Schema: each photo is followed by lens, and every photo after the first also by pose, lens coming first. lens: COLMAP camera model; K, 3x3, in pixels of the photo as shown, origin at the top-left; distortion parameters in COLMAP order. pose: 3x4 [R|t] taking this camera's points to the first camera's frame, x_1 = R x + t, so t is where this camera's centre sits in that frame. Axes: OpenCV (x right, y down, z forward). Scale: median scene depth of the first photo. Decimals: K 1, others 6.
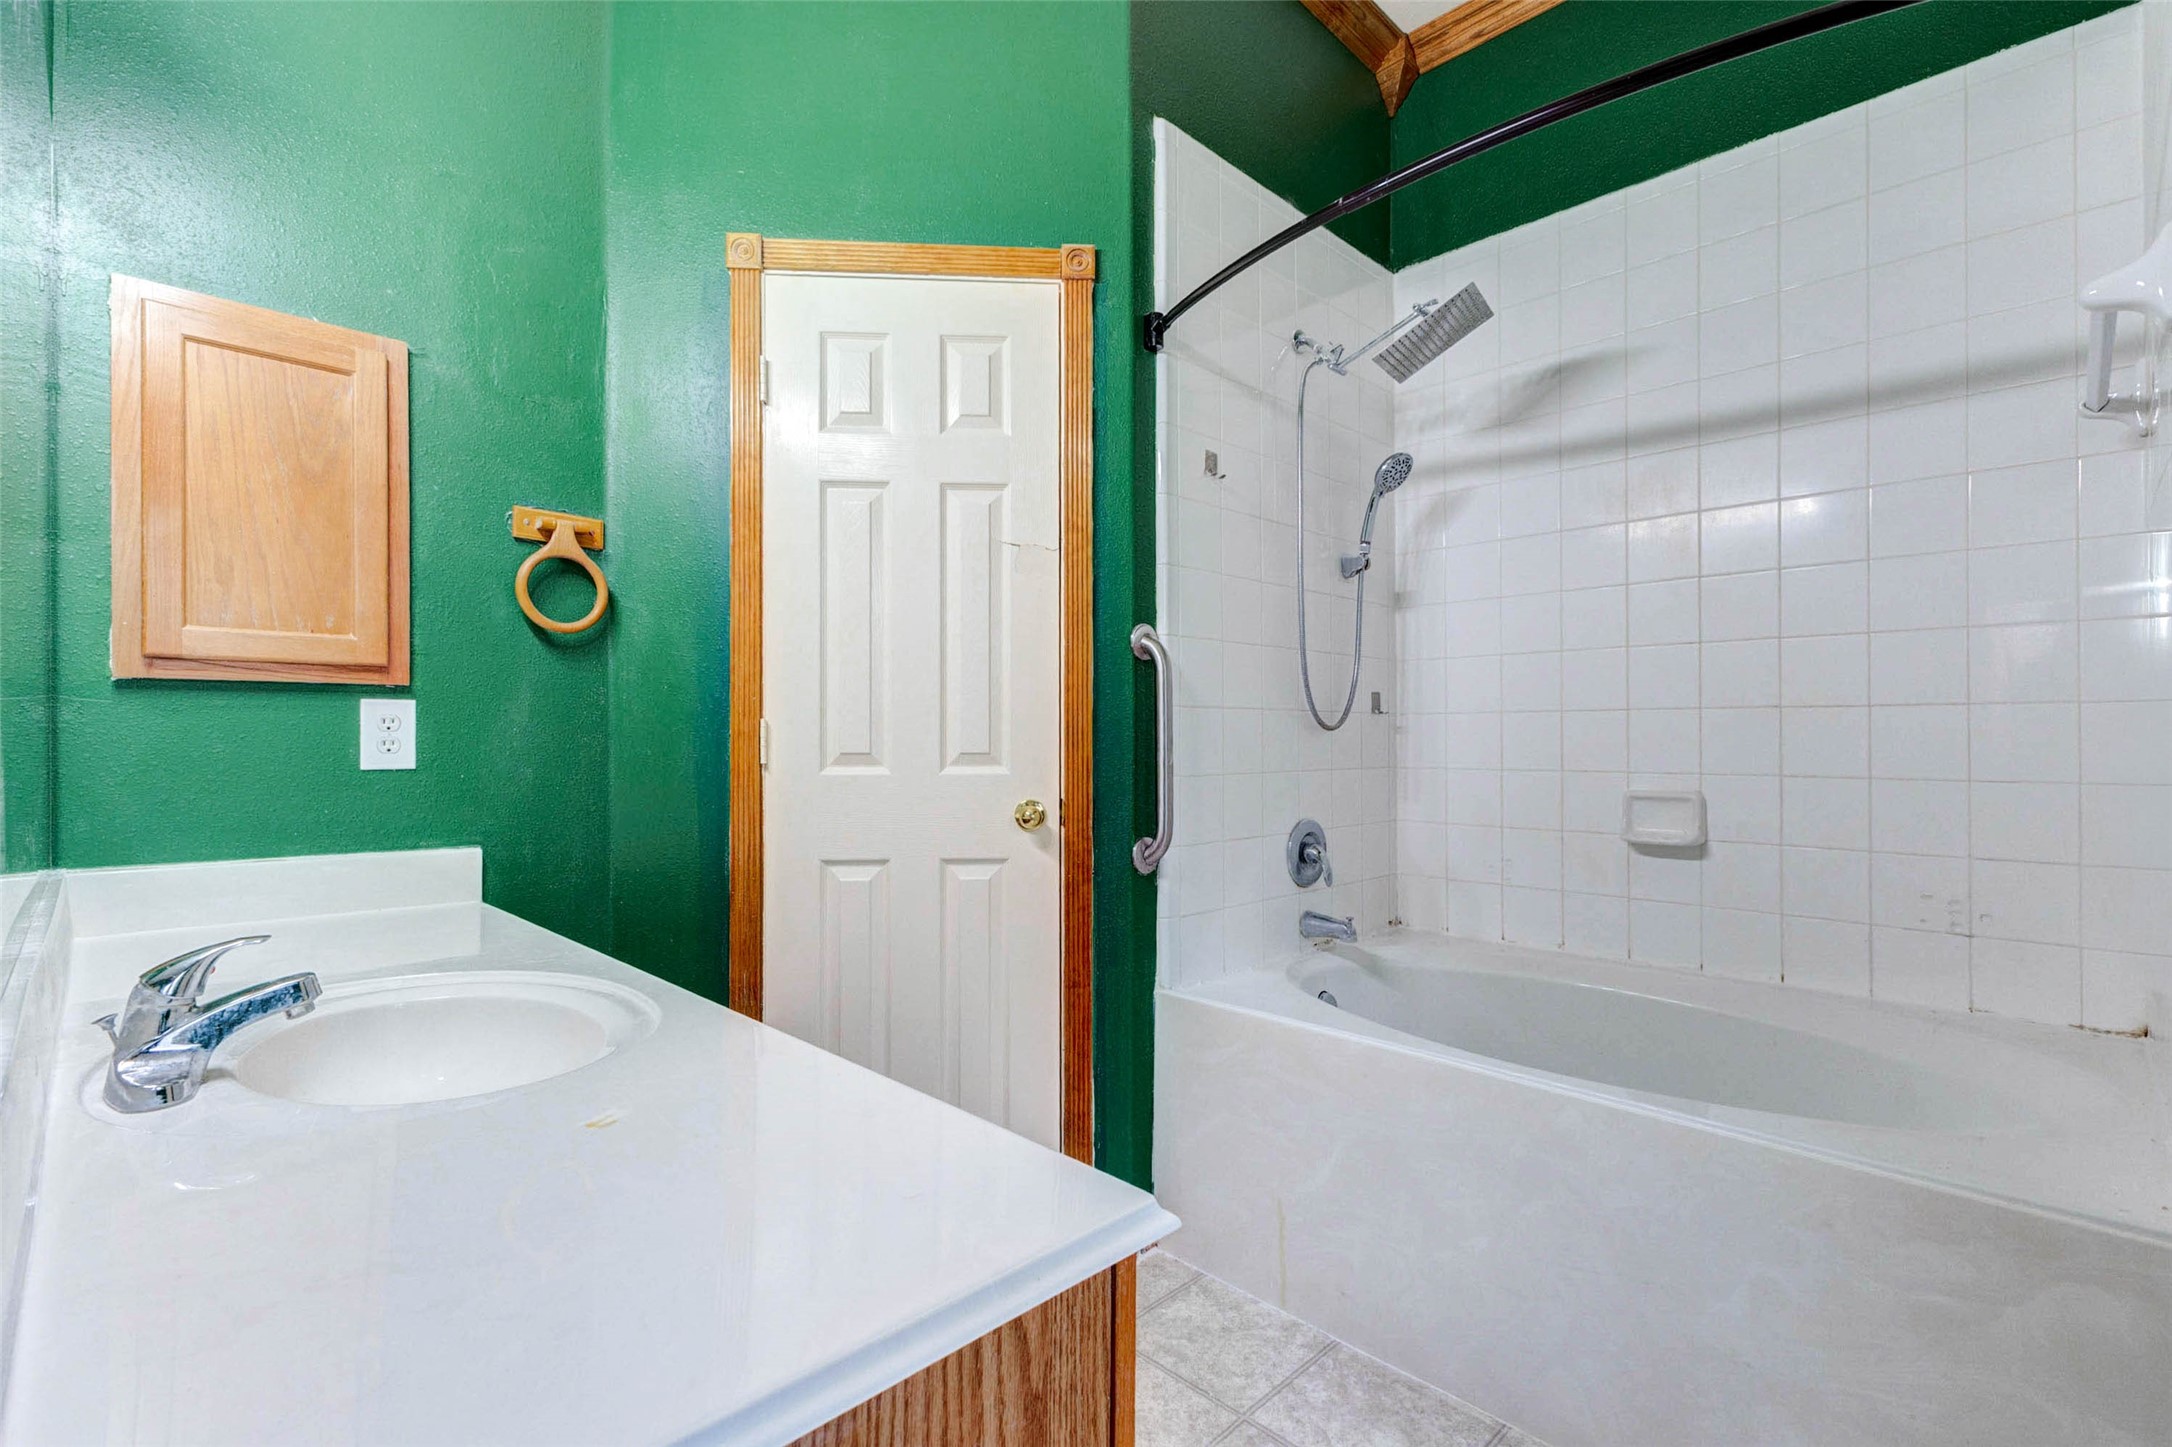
lens RADIAL K [[976.7, 0, 1083.3], [0, 976.7, 731.4], [0, 0, 1]] dist [0.018193, 0.000101]
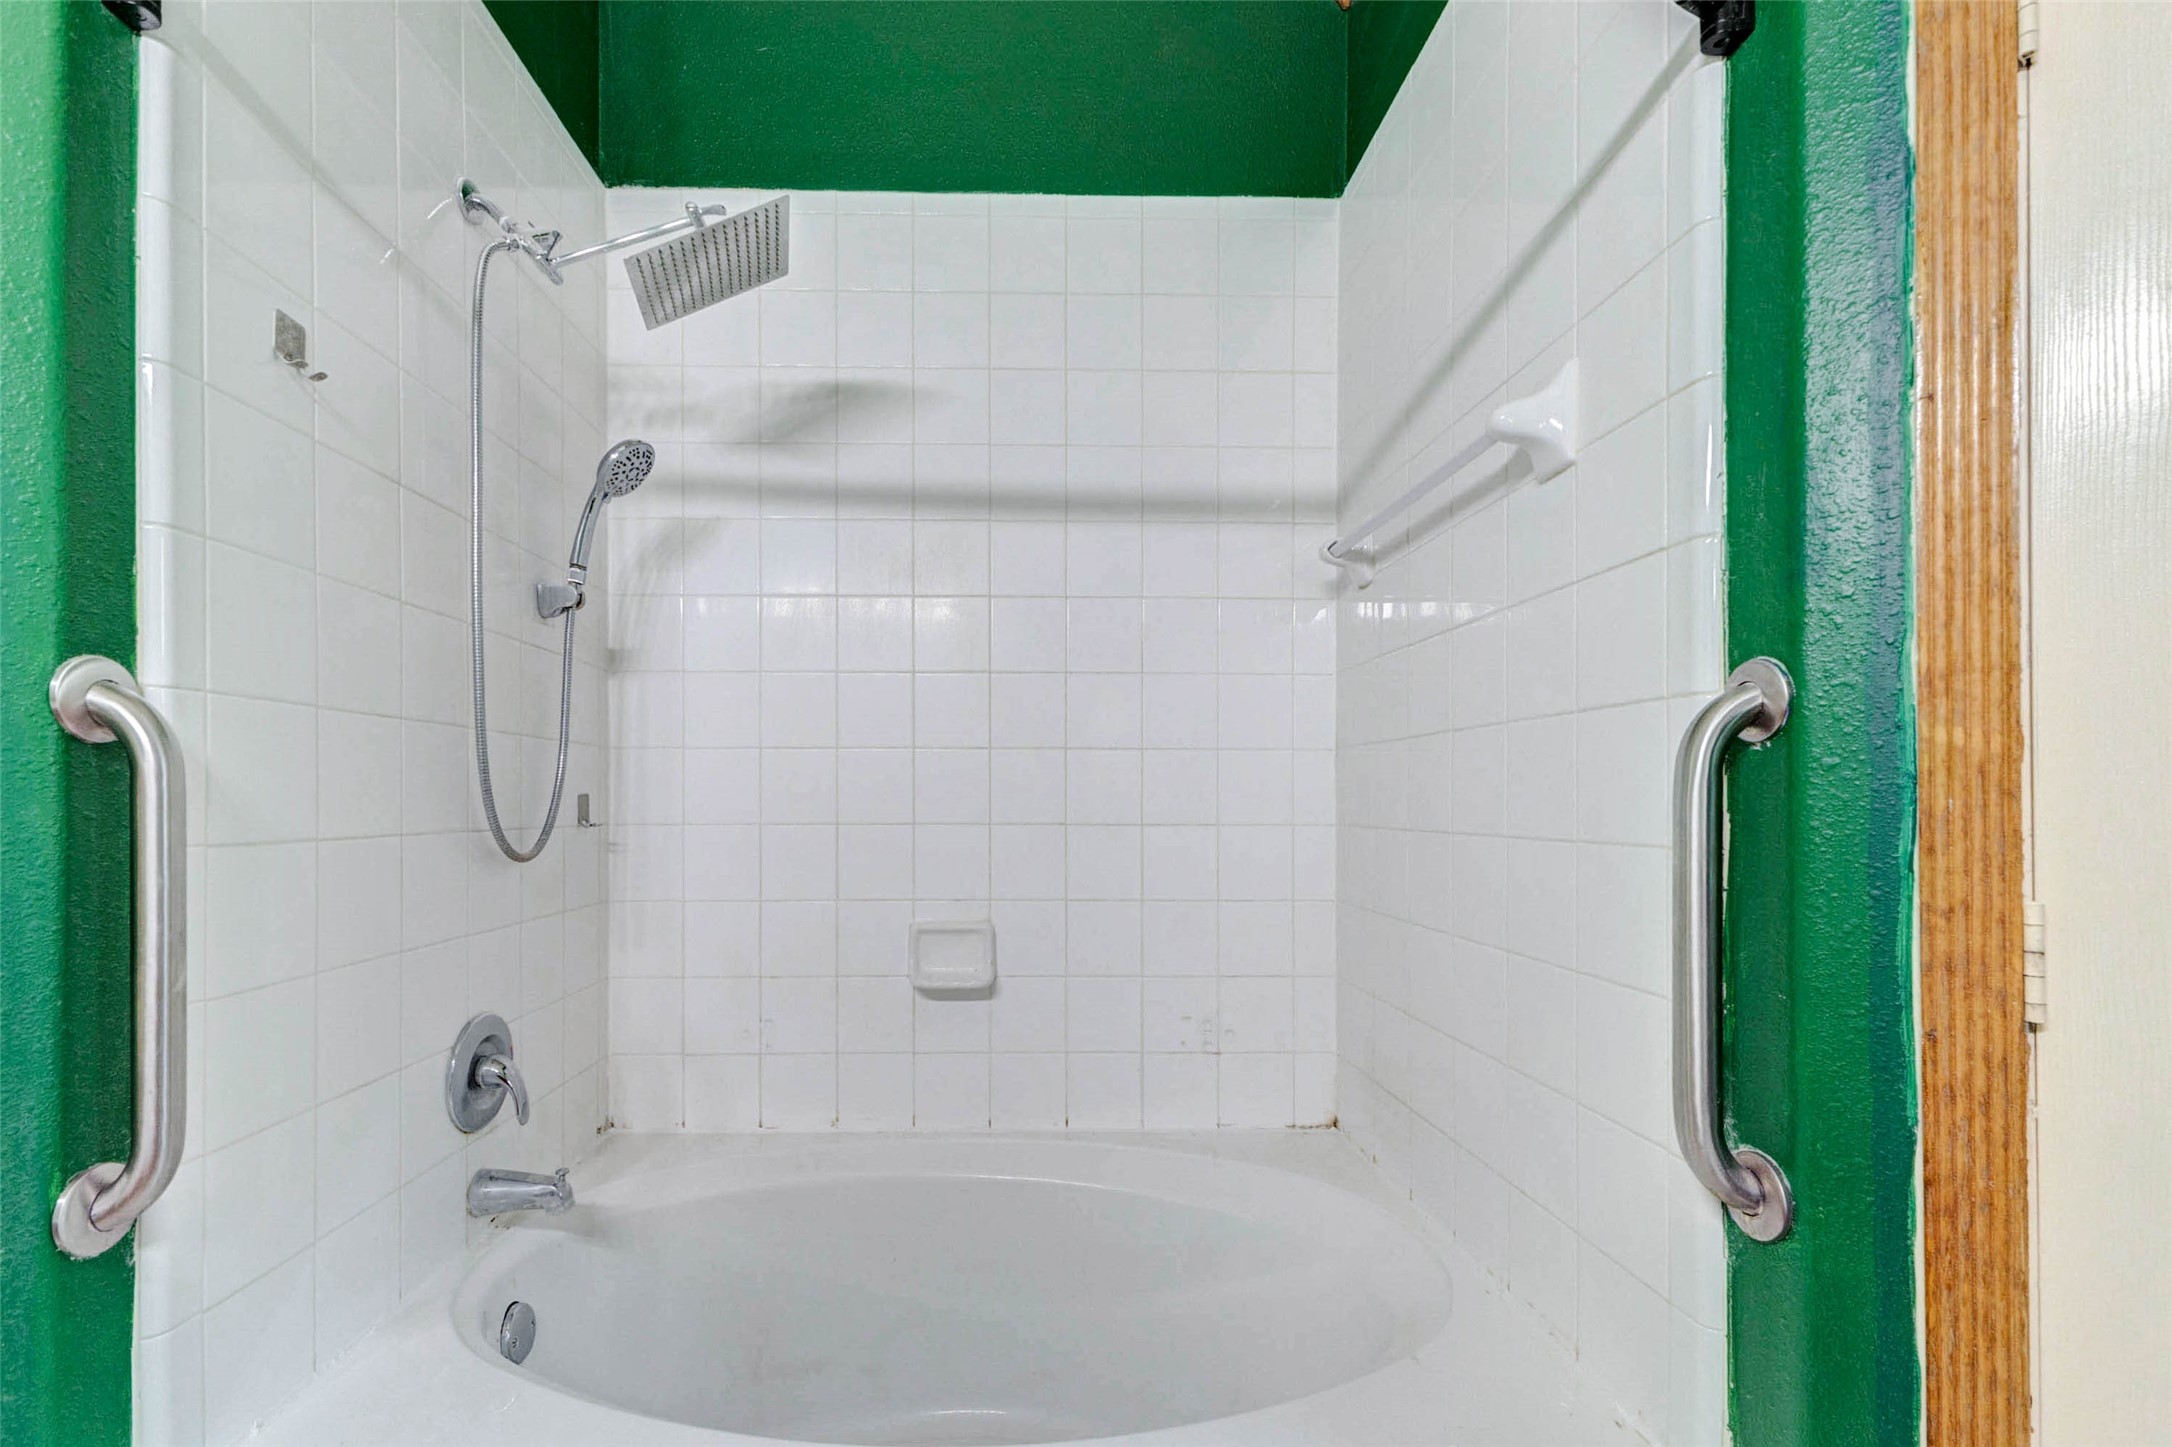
lens RADIAL K [[1028.7, 0, 1083.5], [0, 1028.7, 806.0], [0, 0, 1]] dist [0.002861, -0.000845]
pose [[0.686321, 0.004135, 0.727287, 0.032559], [-0.002834, 0.999991, -0.003011, -0.046751], [-0.727293, 0.000005, 0.686327, 0.402172]]
